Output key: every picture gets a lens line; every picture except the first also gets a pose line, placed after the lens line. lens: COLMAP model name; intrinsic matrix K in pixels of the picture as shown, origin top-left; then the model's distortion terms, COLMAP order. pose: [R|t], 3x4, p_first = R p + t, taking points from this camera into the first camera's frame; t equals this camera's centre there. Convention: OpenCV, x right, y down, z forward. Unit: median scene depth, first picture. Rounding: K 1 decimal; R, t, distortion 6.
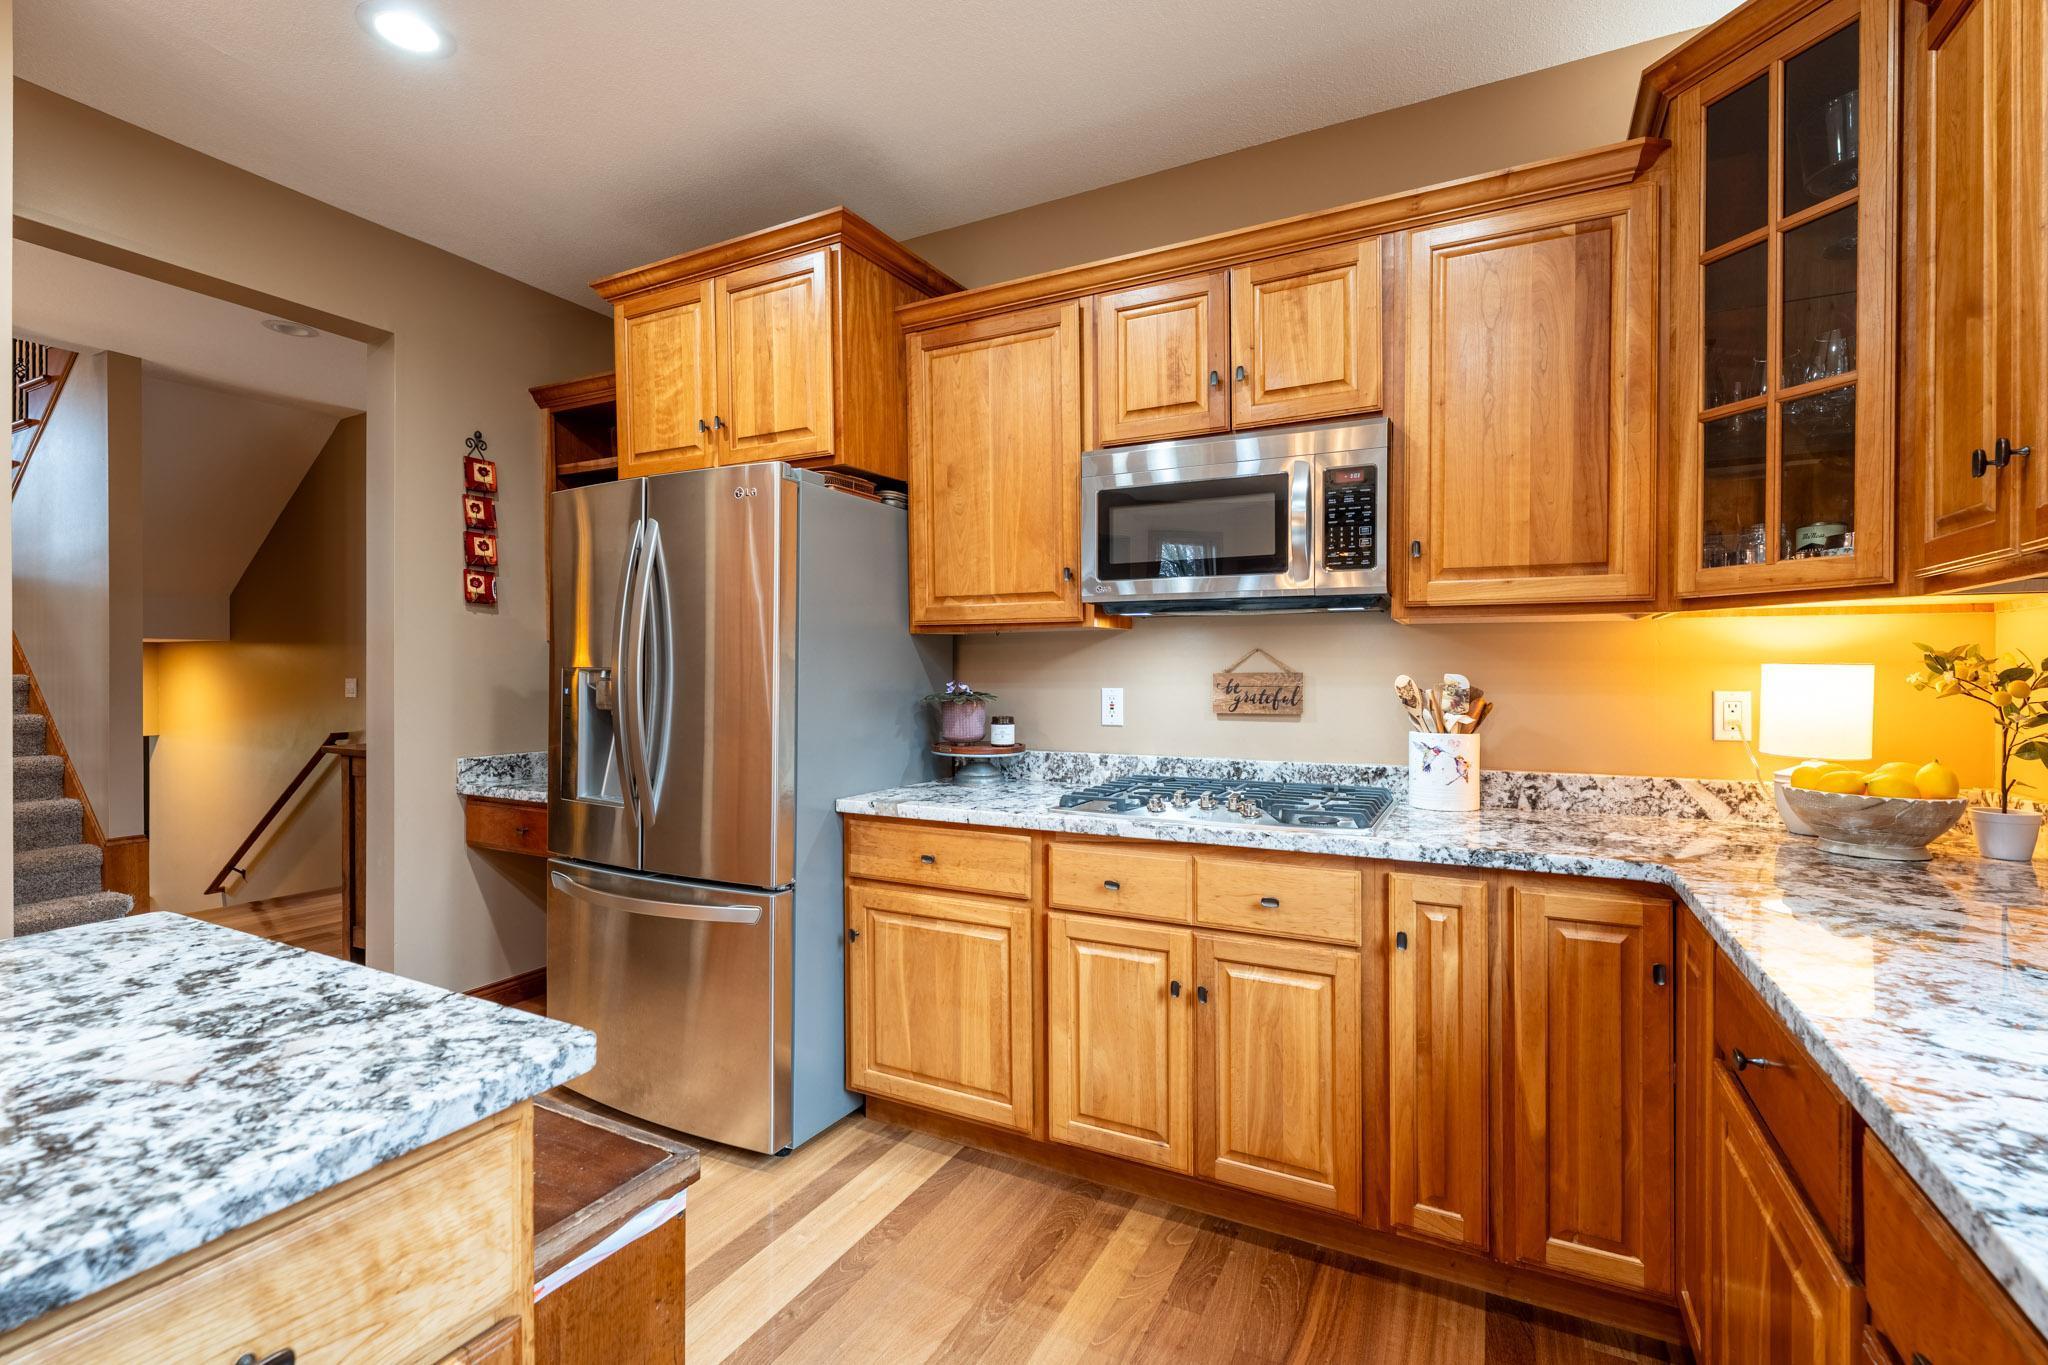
lens RADIAL K [[928.9, 0, 1021.7], [0, 928.9, 668.6], [0, 0, 1]] dist [-0.002082, 0.003642]
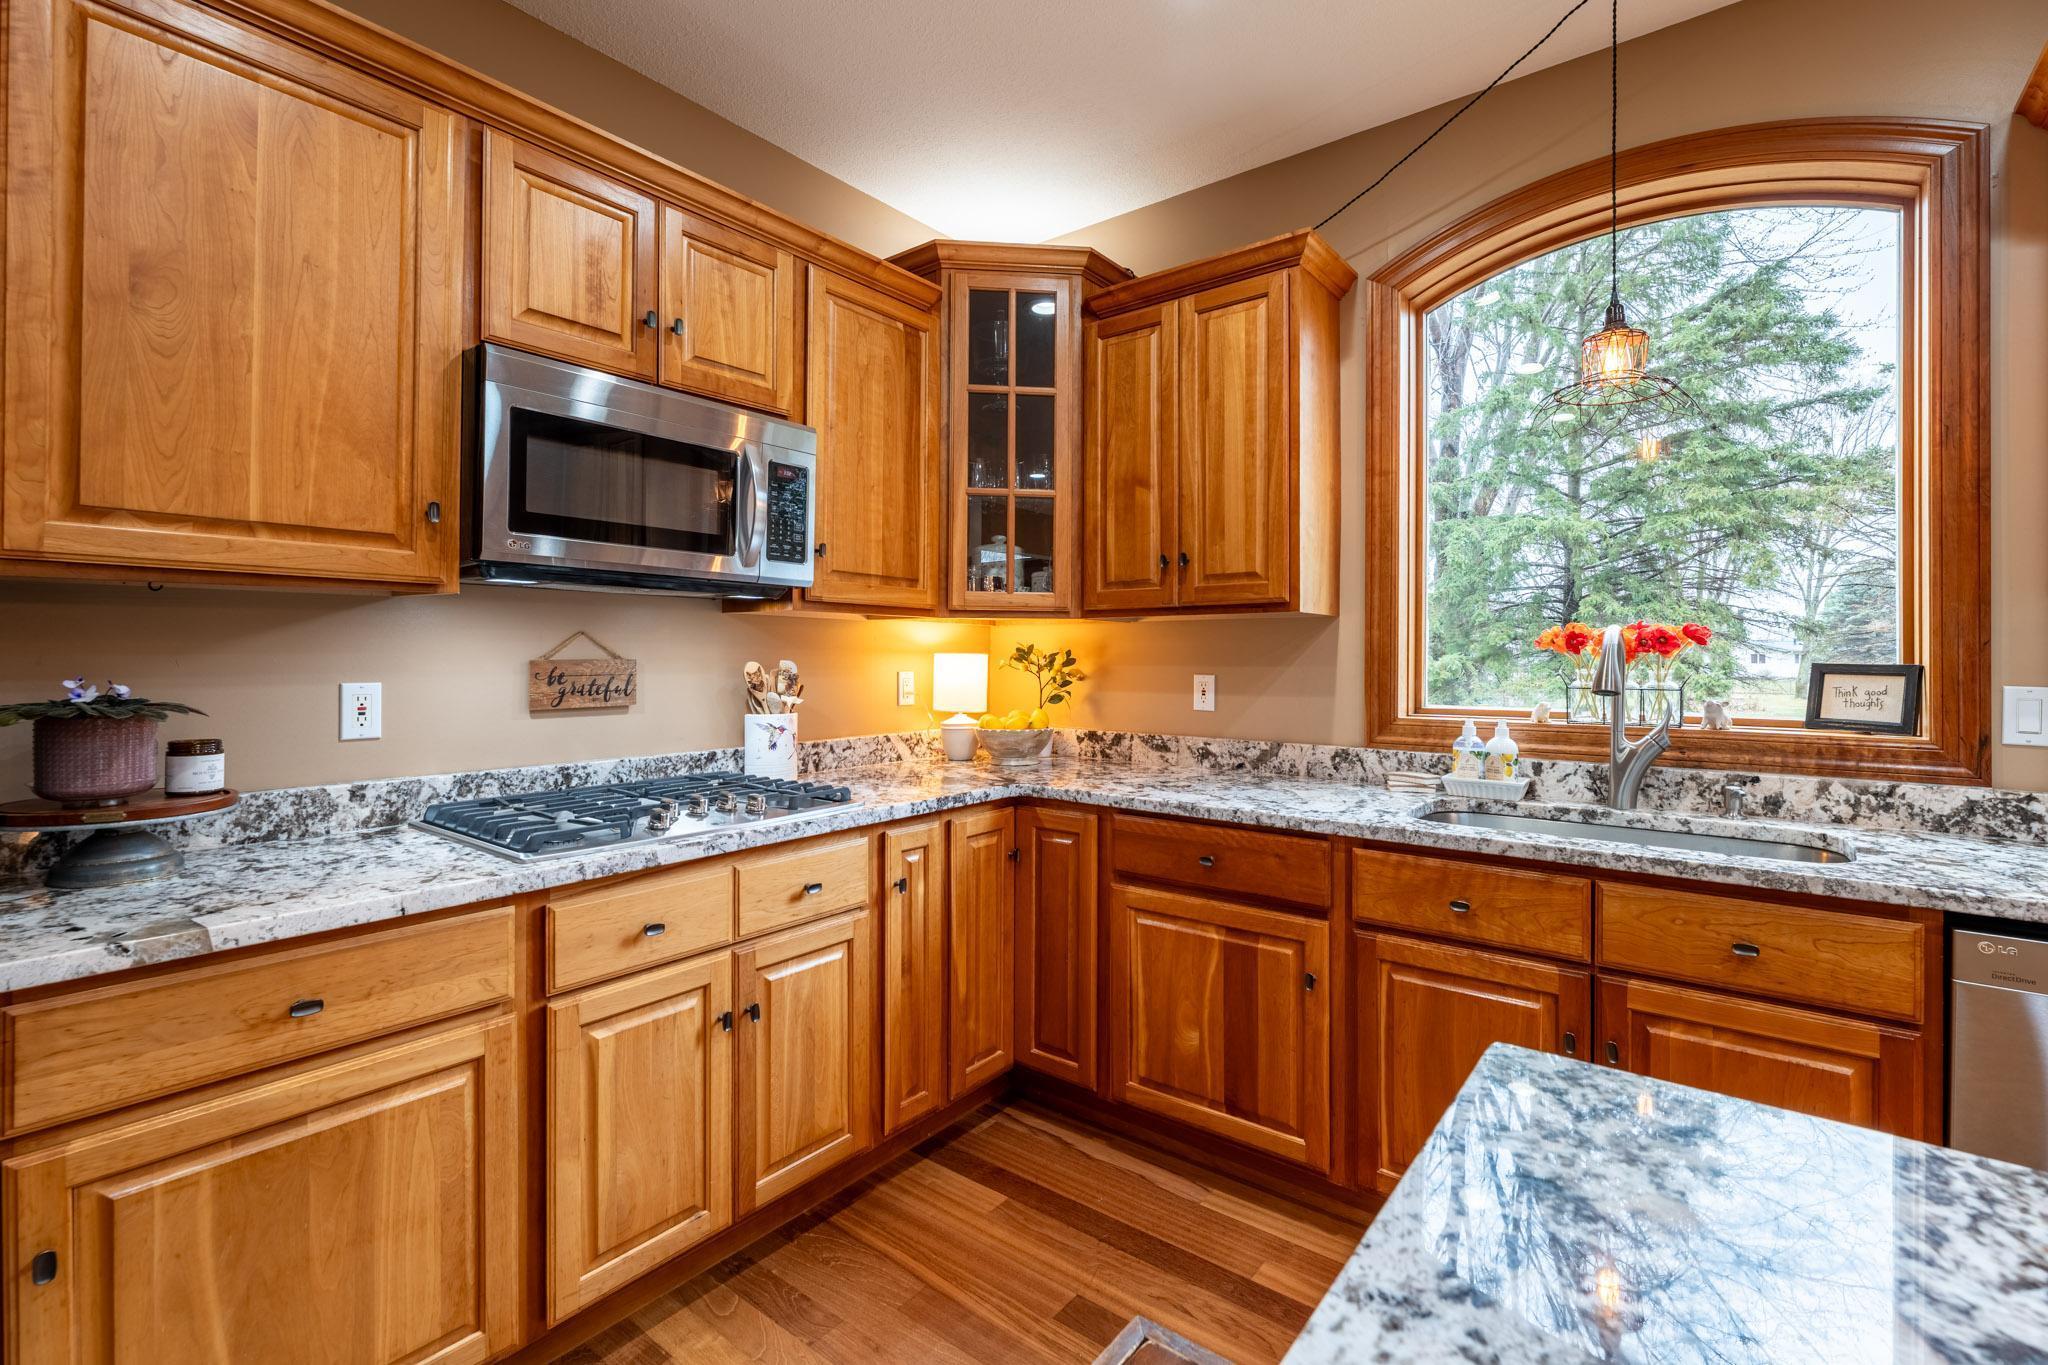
lens RADIAL K [[928.9, 0, 1016.0], [0, 928.9, 646.9], [0, 0, 1]] dist [-0.002082, 0.003642]
pose [[0.163654, 0.009499, 0.986472, -0.644985], [-0.007196, 0.999939, -0.008435, -0.003401], [-0.986492, -0.005719, 0.163712, 0.575420]]
